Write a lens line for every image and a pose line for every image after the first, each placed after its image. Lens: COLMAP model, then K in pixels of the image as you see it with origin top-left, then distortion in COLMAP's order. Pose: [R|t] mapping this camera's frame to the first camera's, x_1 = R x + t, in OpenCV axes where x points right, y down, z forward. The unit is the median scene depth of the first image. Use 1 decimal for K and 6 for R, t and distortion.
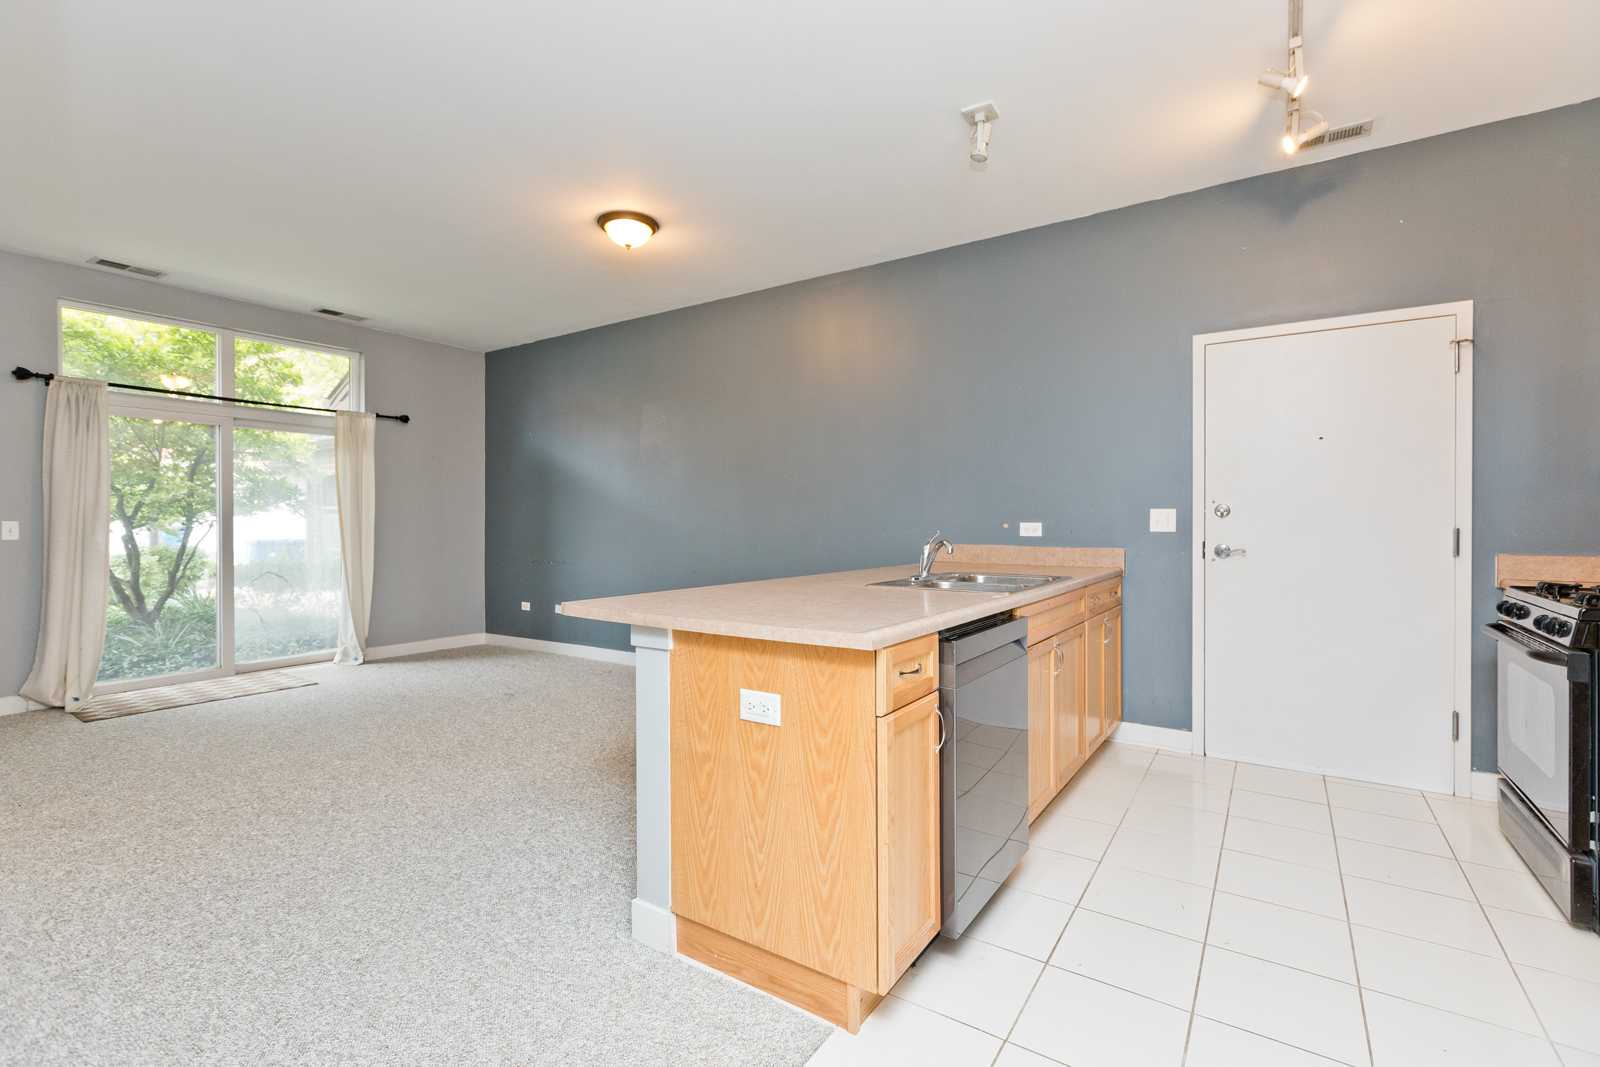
lens RADIAL K [[726.4, 0, 804.7], [0, 726.4, 519.5], [0, 0, 1]] dist [0.001668, -0.001231]
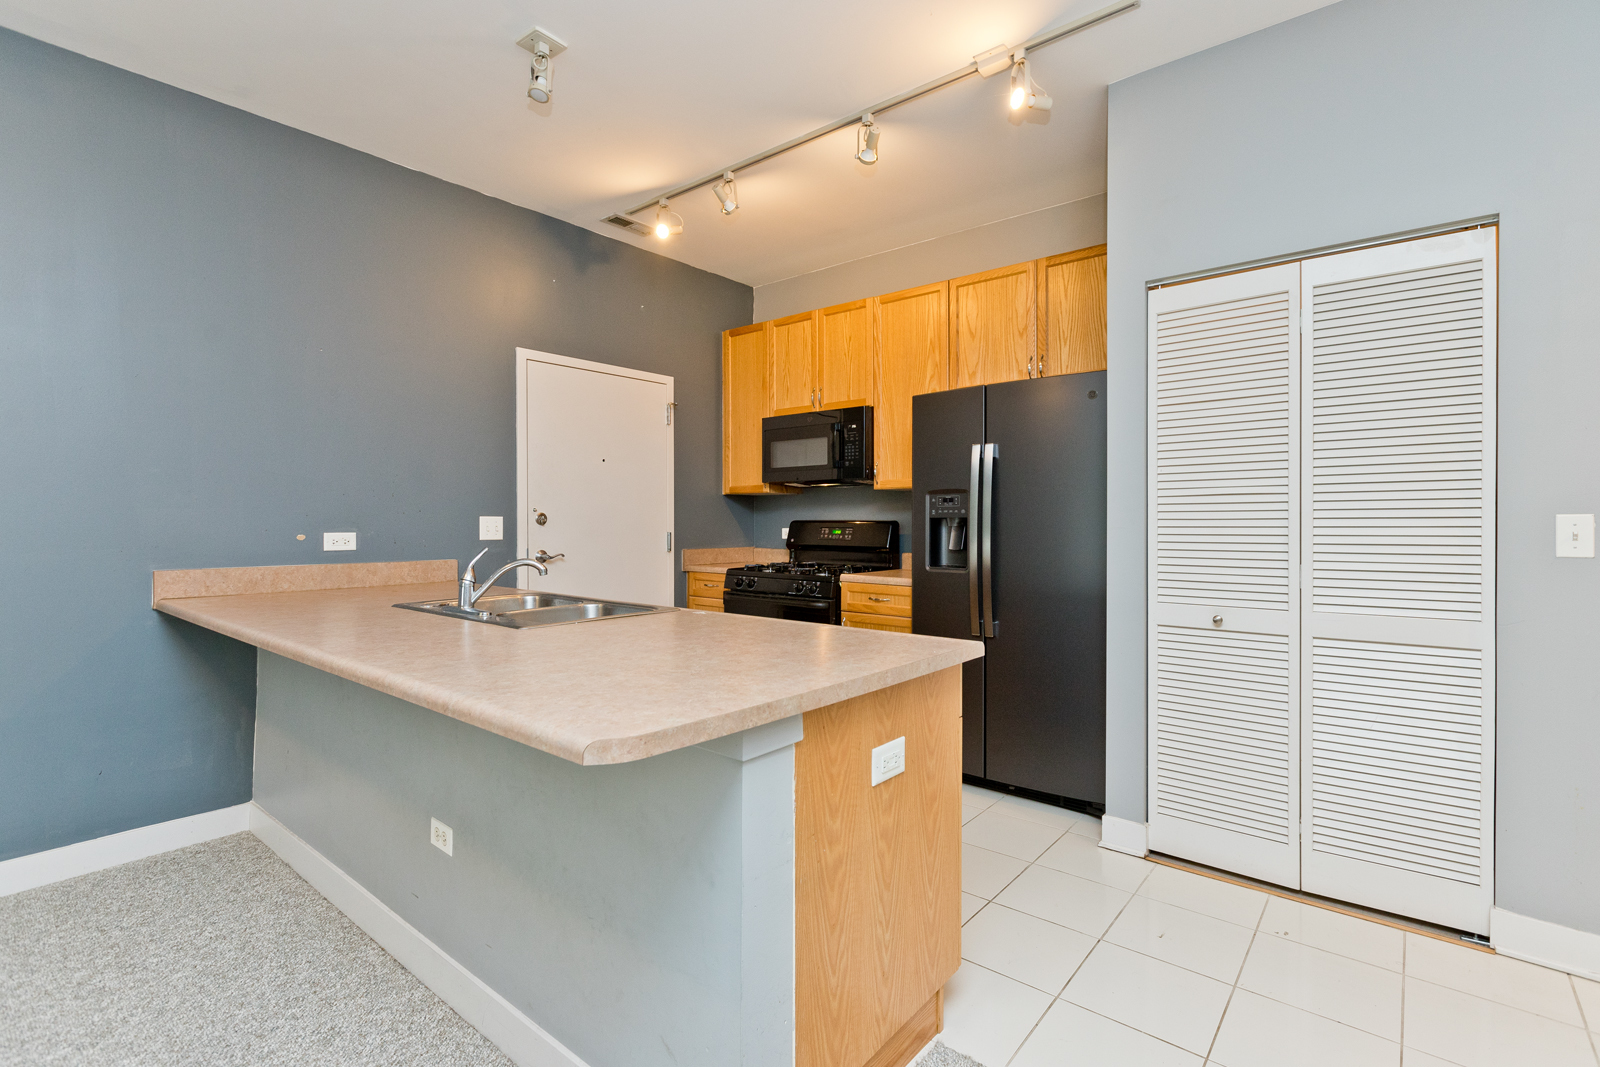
lens RADIAL K [[732.7, 0, 809.7], [0, 732.7, 523.9], [0, 0, 1]] dist [0.002833, 0.000614]
pose [[0.100684, -0.005256, 0.994905, -0.298425], [-0.003314, 0.999979, 0.005619, -0.007767], [-0.994913, -0.003863, 0.100665, 0.324615]]
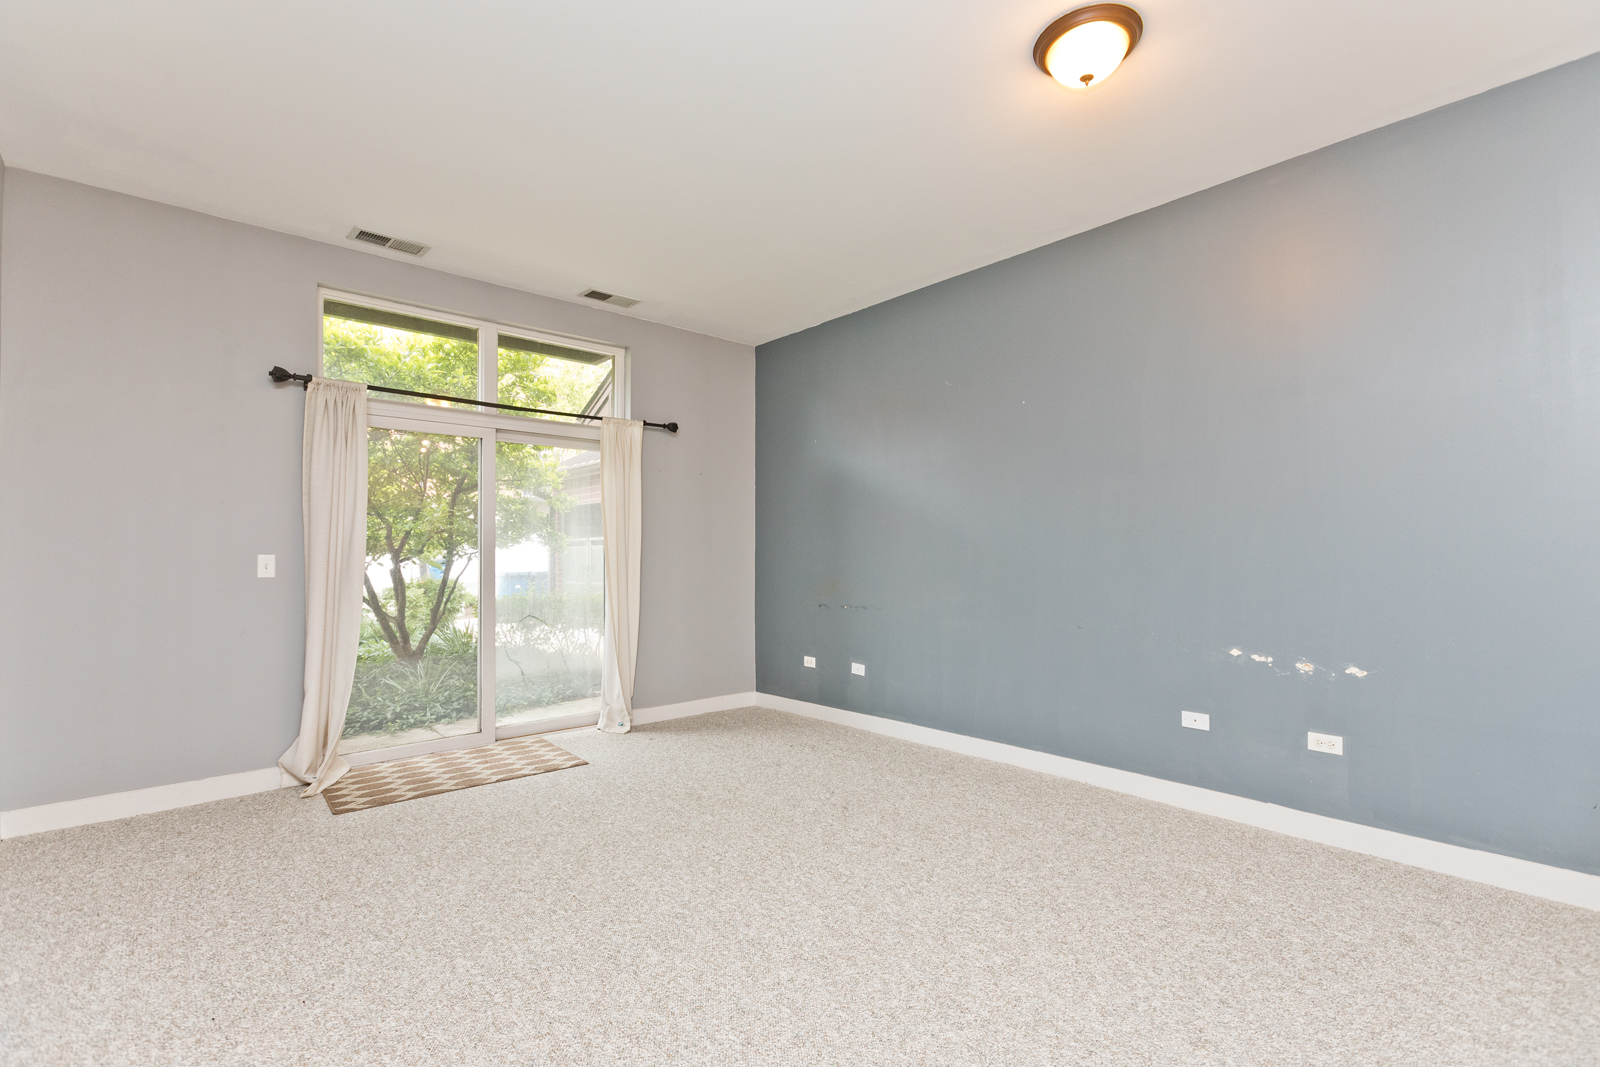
lens RADIAL K [[712.1, 0, 776.7], [0, 712.1, 533.4], [0, 0, 1]] dist [-0.001836, -0.000145]
pose [[0.962945, -0.010615, -0.269490, -0.230837], [0.003985, 0.999676, -0.025140, 0.000582], [0.269669, 0.023135, 0.962675, 0.273838]]
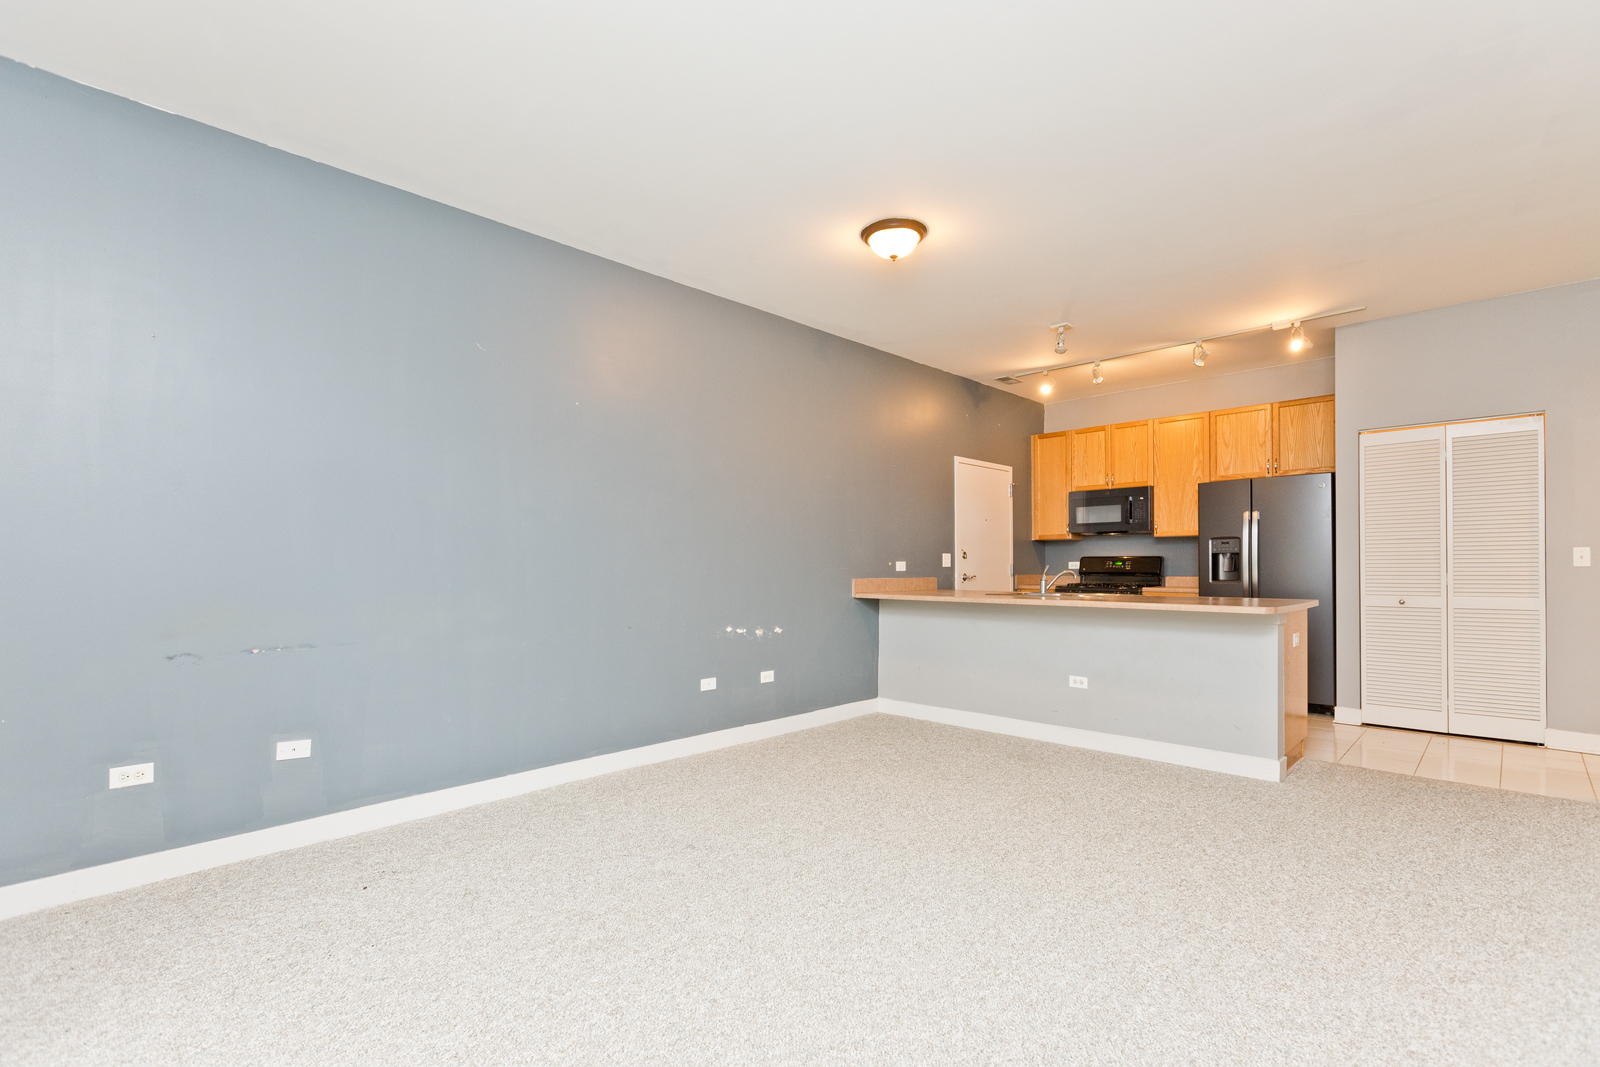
lens RADIAL K [[718.5, 0, 827.5], [0, 718.5, 562.5], [0, 0, 1]] dist [0.000781, 0.000024]
pose [[0.173566, 0.003872, 0.984815, -0.825809], [-0.001003, 0.999992, -0.003755, 0.008957], [-0.984822, -0.000336, 0.173569, 0.667570]]
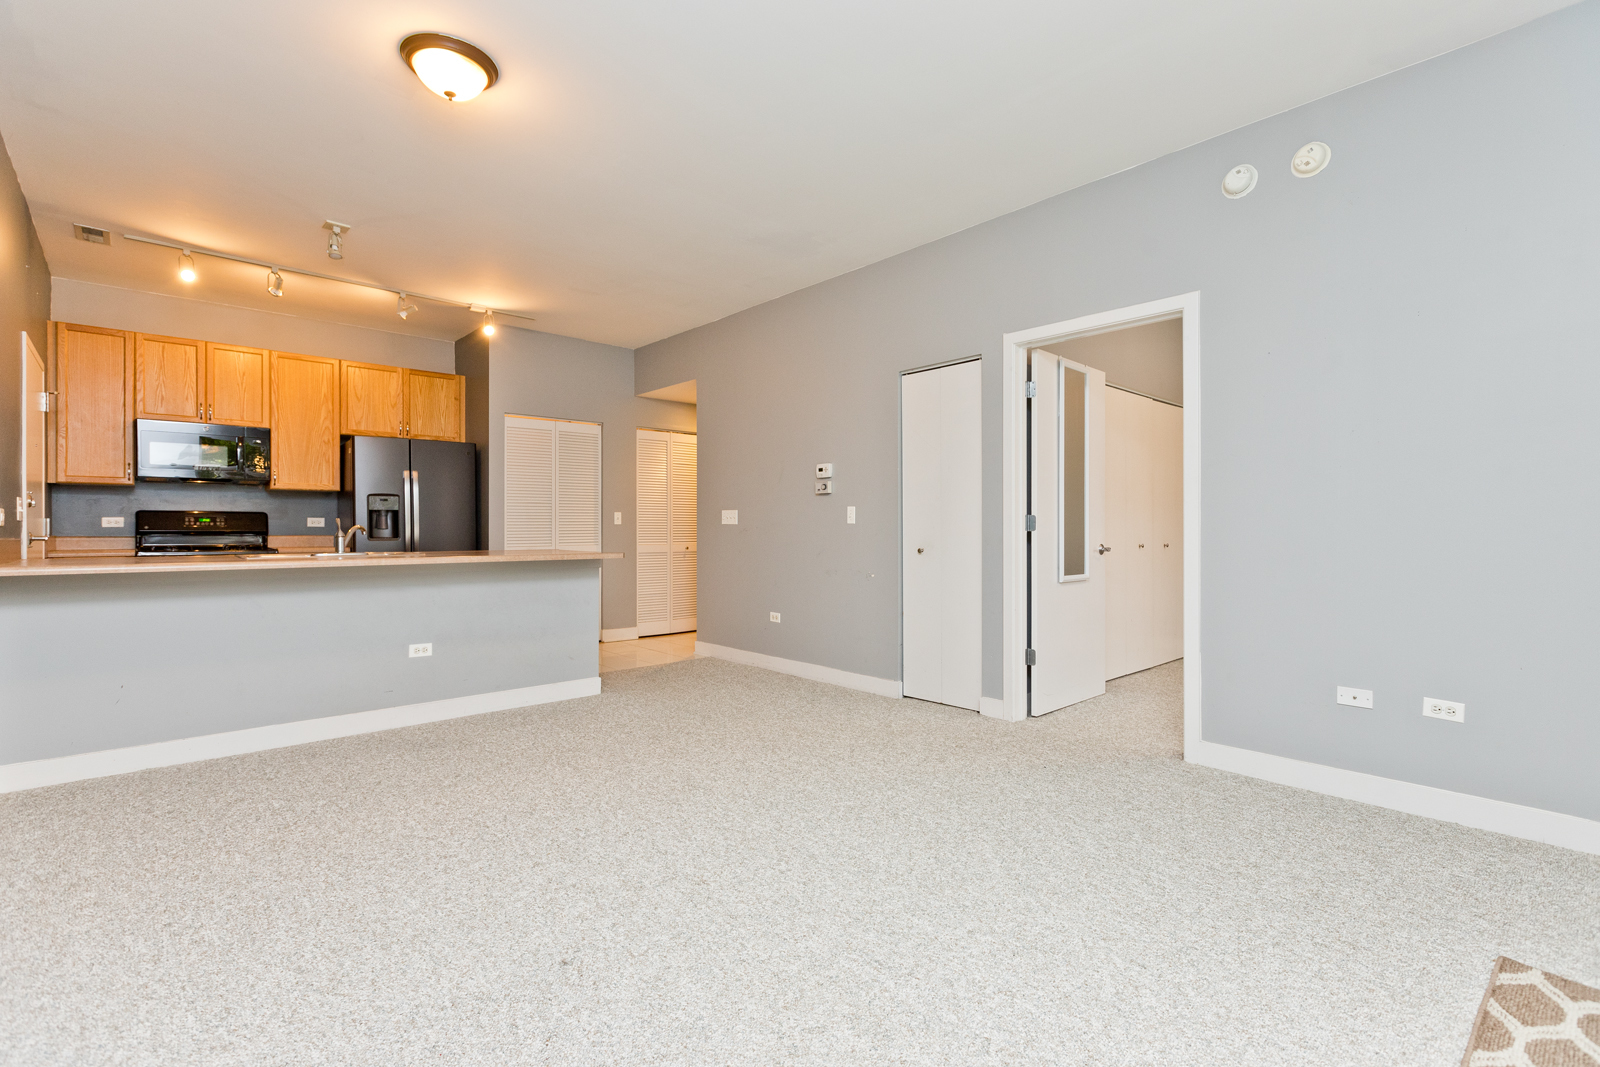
lens RADIAL K [[712.1, 0, 776.7], [0, 712.1, 533.4], [0, 0, 1]] dist [-0.001836, -0.000145]
pose [[-0.961120, -0.000830, 0.276128, -0.516306], [0.000047, 0.999995, 0.003169, 0.021224], [-0.276130, 0.003059, -0.961116, 1.116773]]
